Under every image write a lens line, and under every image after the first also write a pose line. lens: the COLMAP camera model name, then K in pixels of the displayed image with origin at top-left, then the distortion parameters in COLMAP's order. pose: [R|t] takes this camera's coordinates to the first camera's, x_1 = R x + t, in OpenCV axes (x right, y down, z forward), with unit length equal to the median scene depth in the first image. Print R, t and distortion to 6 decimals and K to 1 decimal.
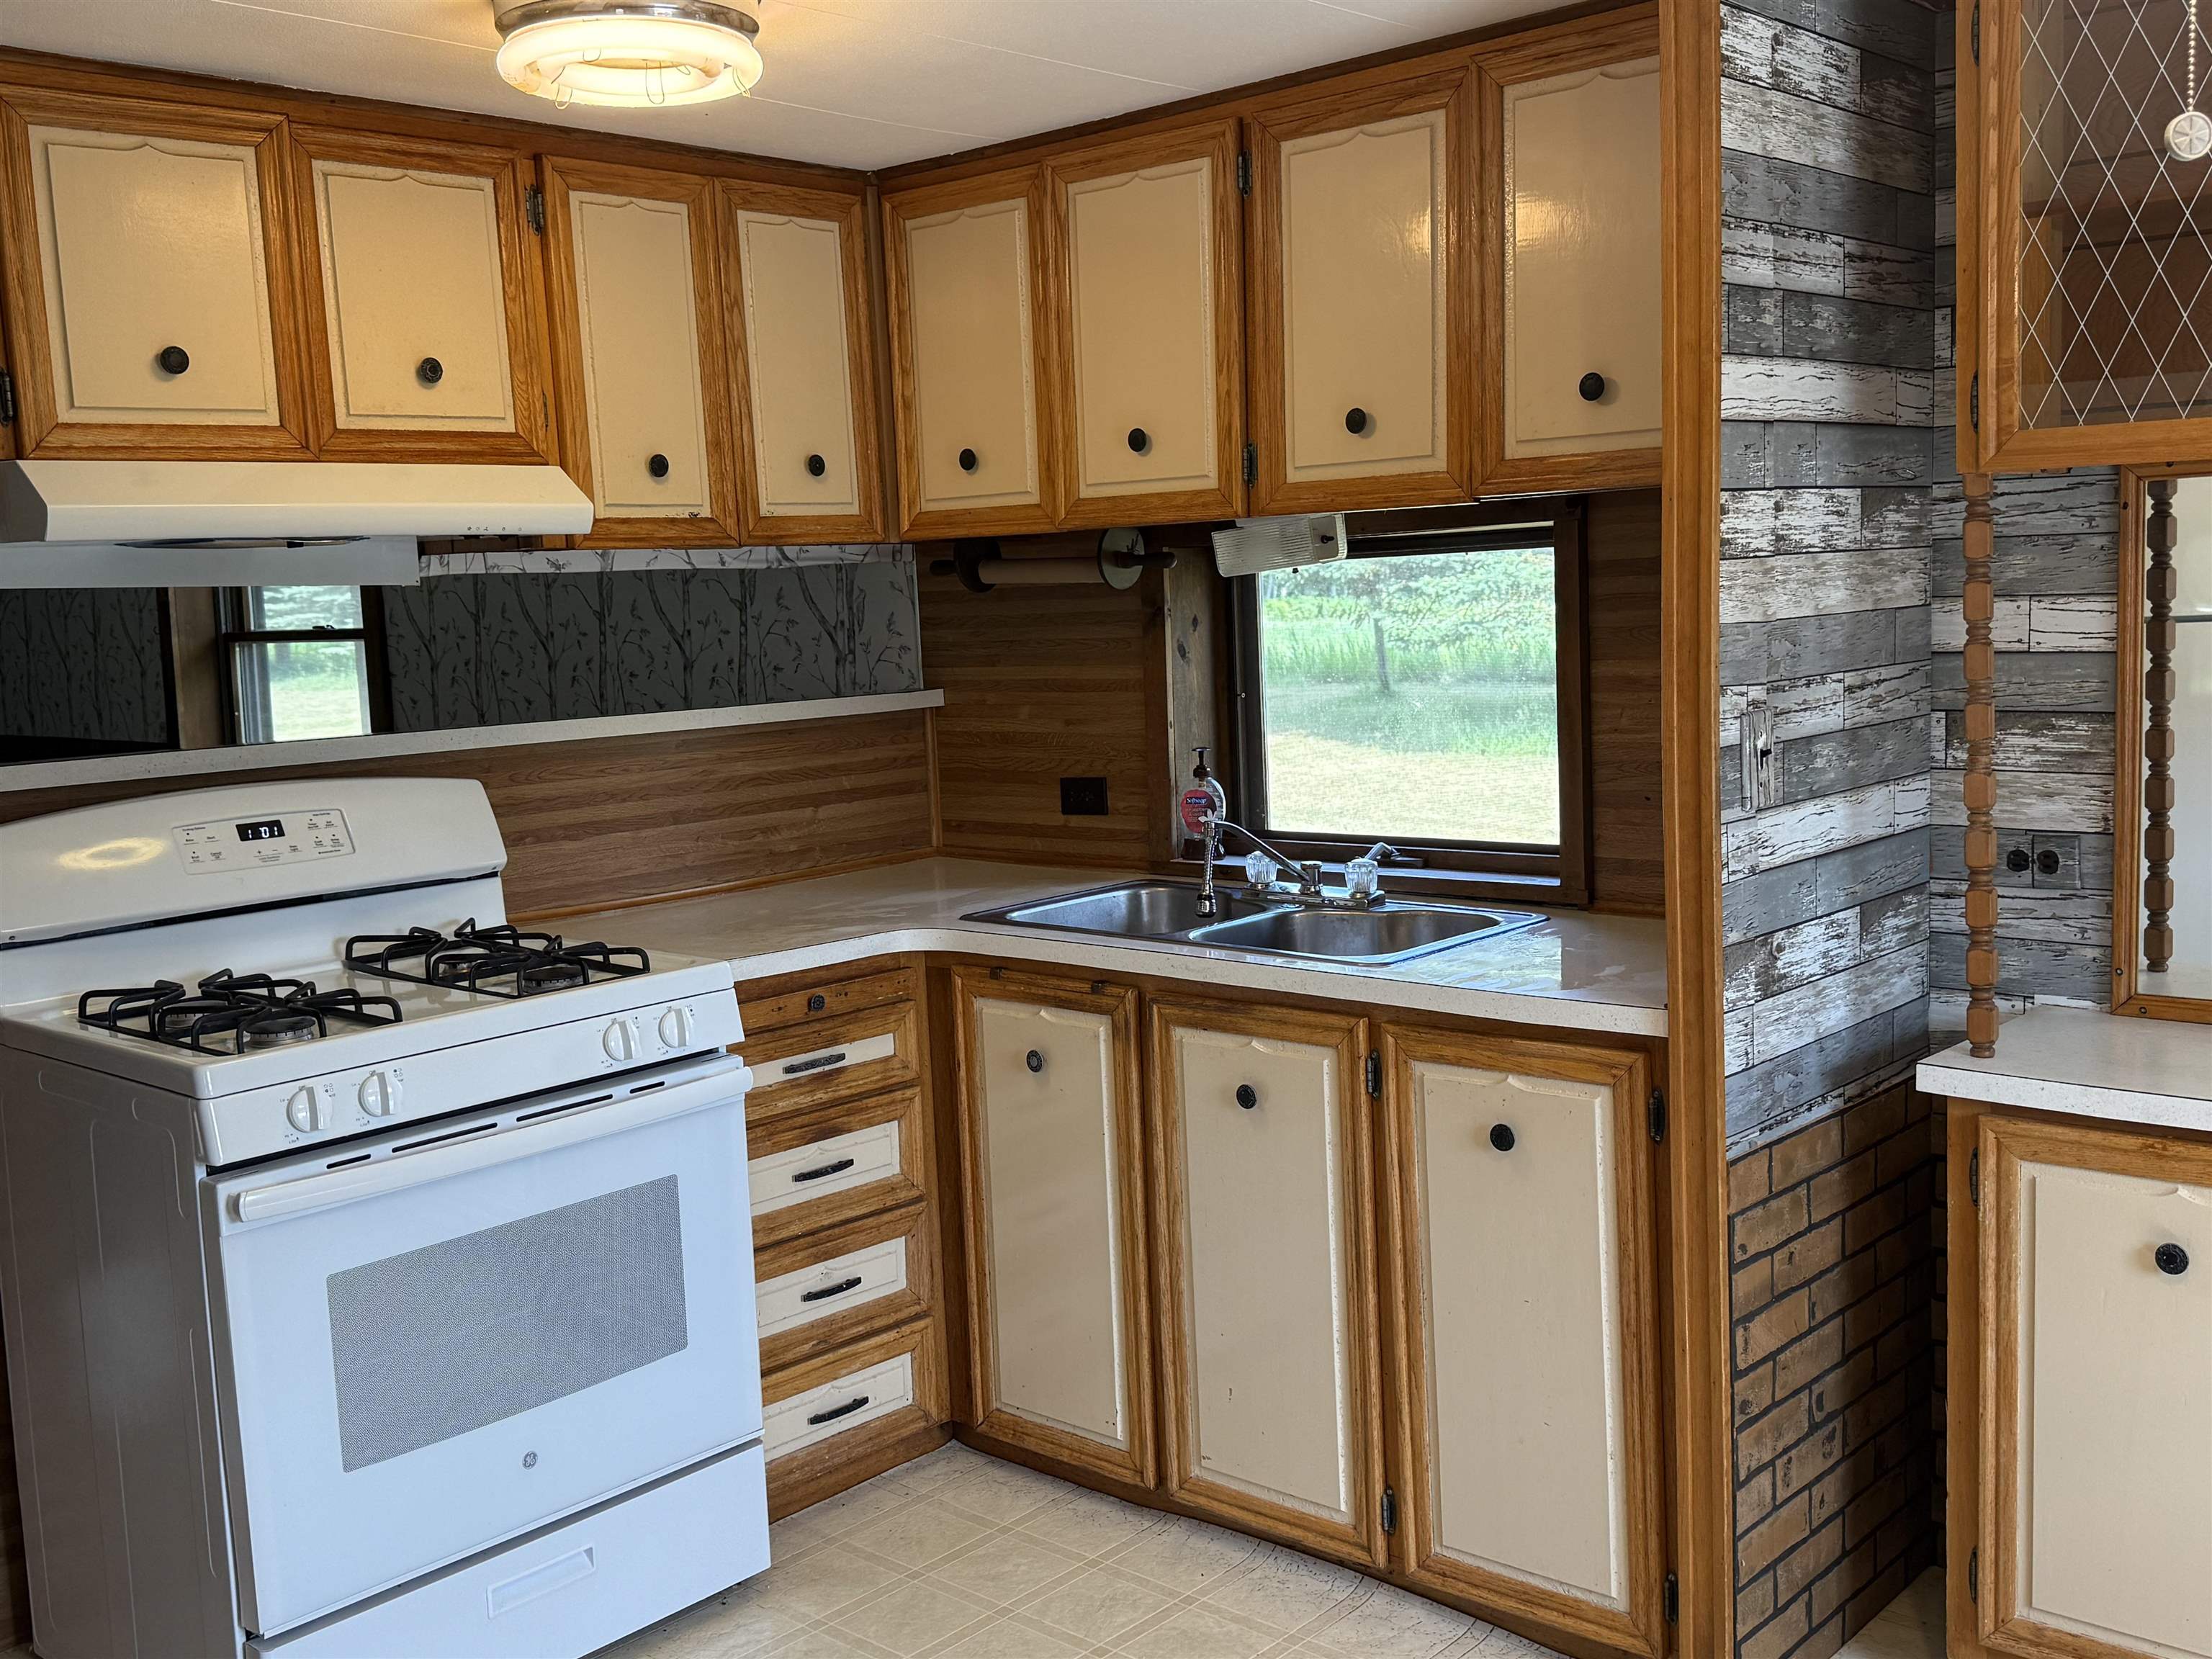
lens RADIAL K [[2219.7, 0, 1105.8], [0, 2219.7, 830.5], [0, 0, 1]] dist [0.062562, 0.000000]
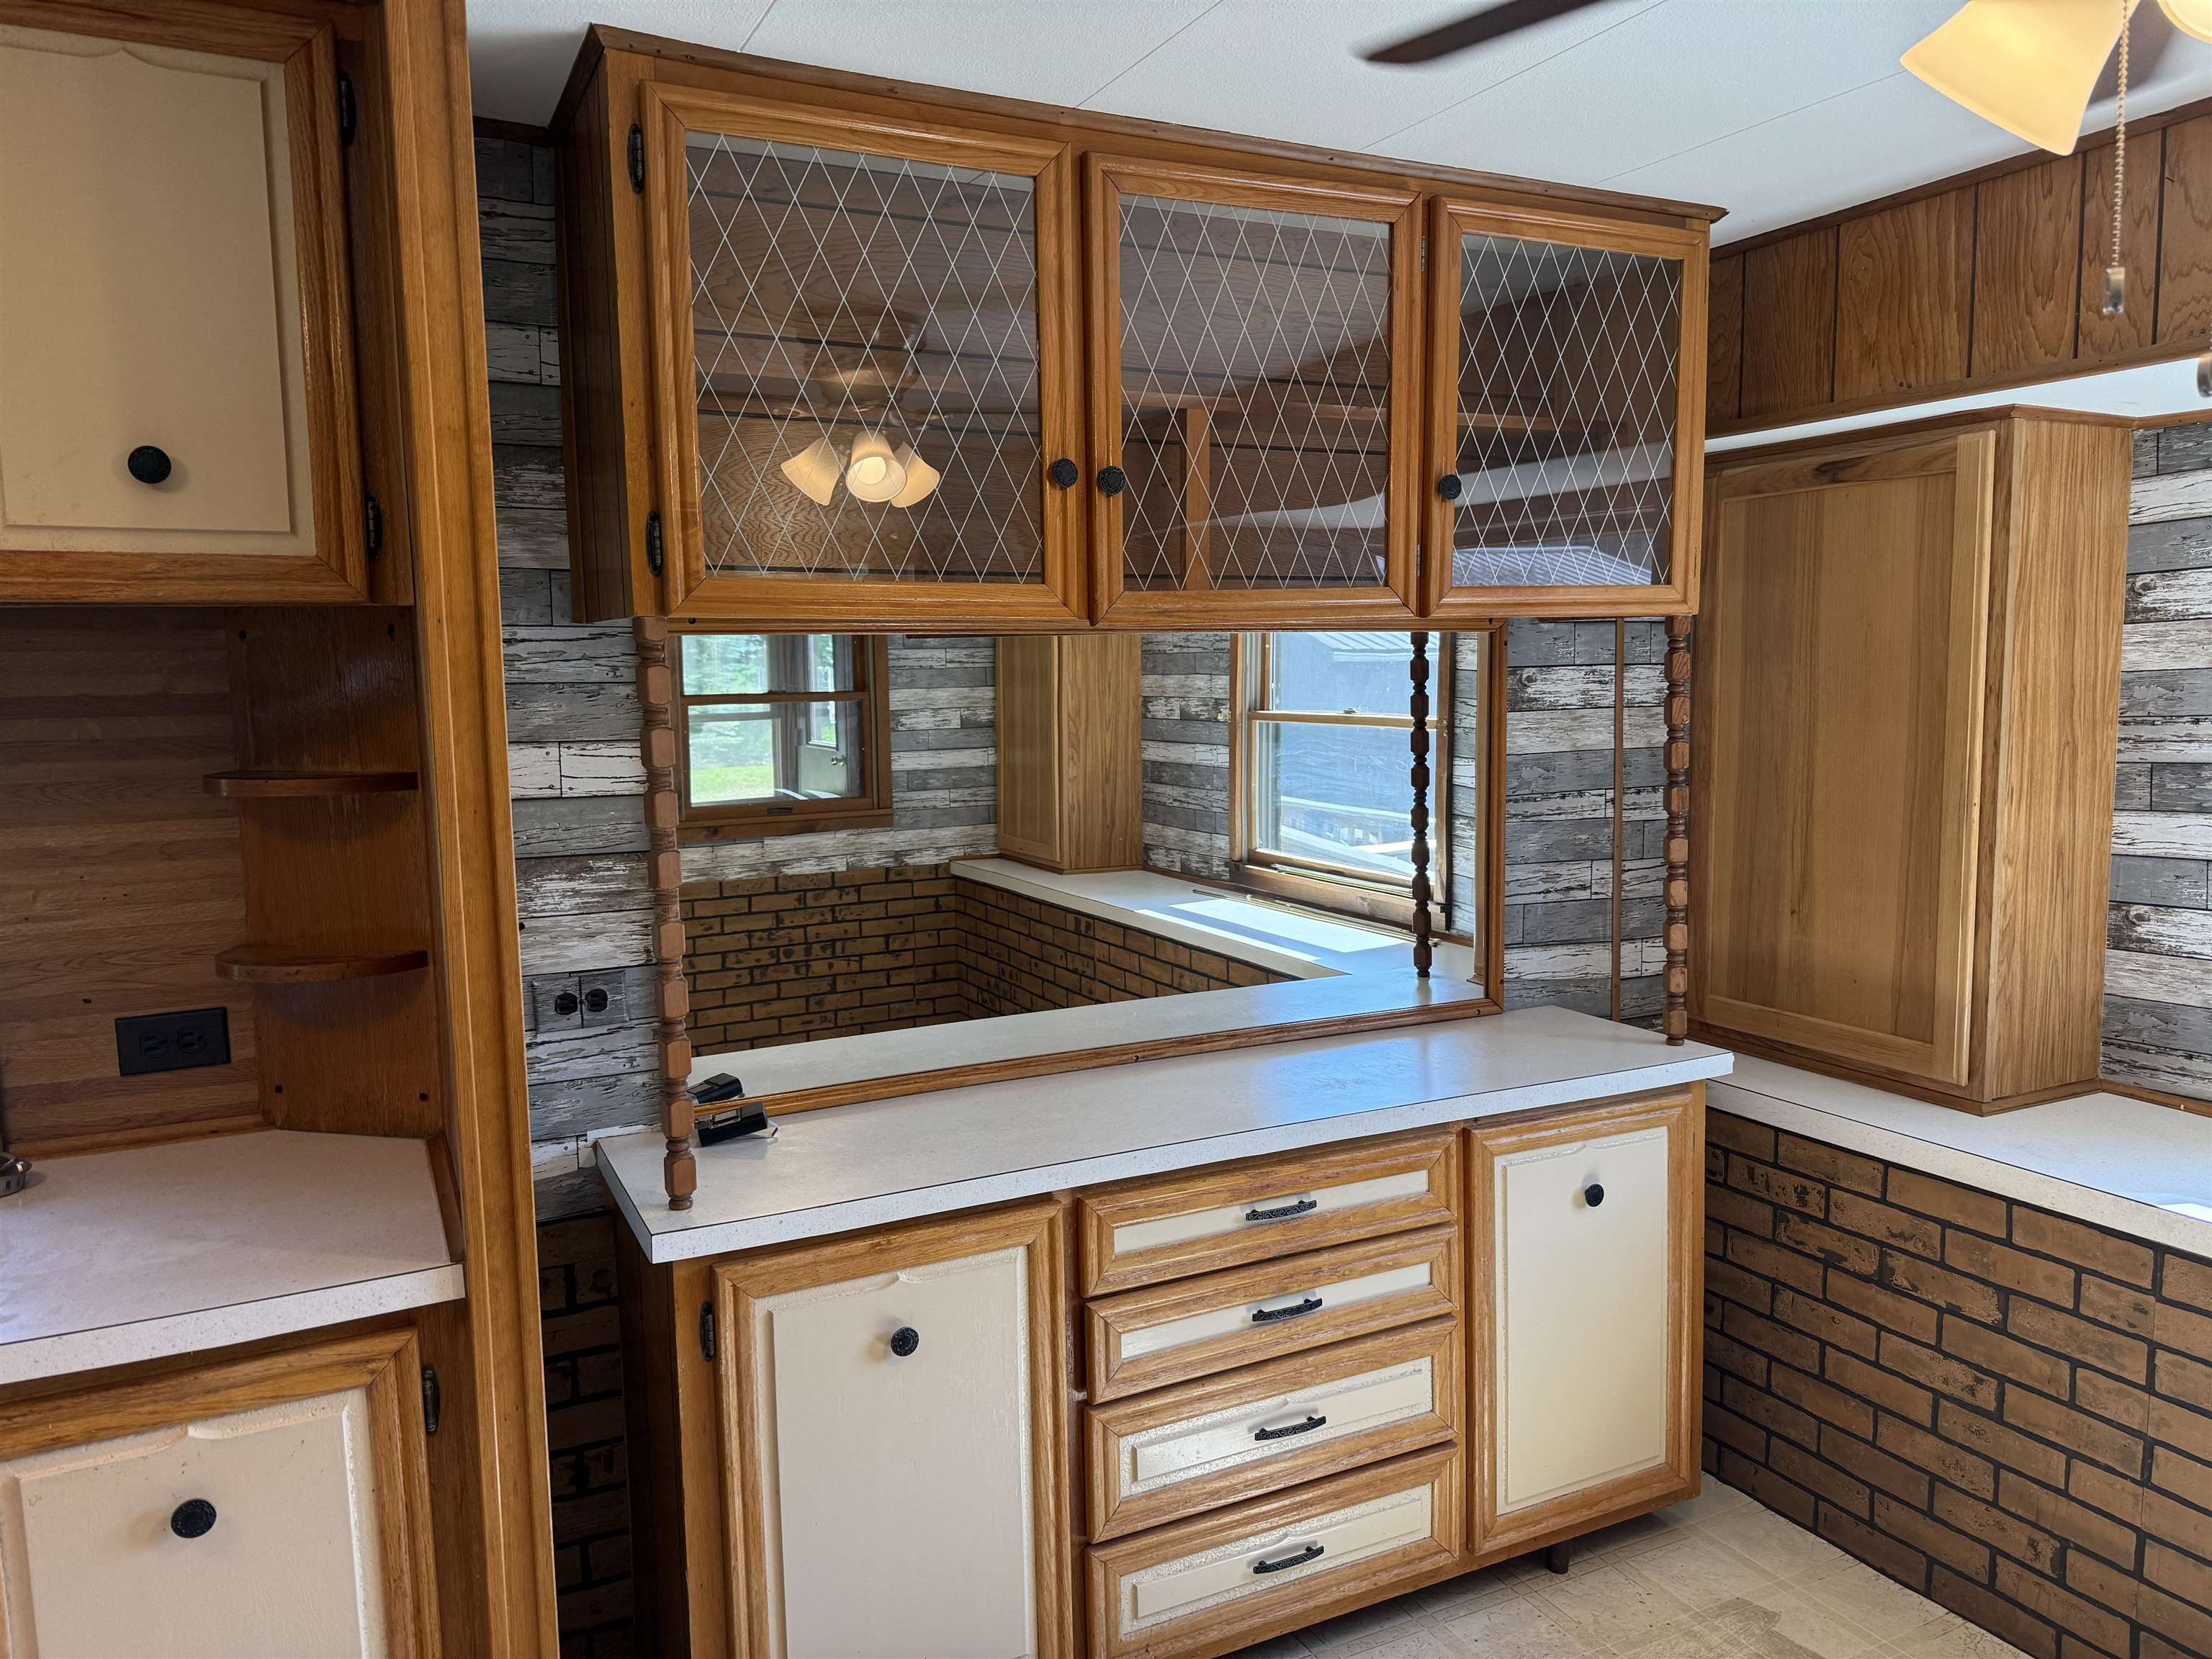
lens RADIAL K [[1561.7, 0, 1111.1], [0, 1561.7, 828.4], [0, 0, 1]] dist [0.025113, -0.033115]
pose [[0.346216, -0.060619, 0.936194, -0.166349], [0.105971, 0.994050, 0.025176, -0.057959], [-0.932151, 0.090493, 0.350580, 0.530117]]
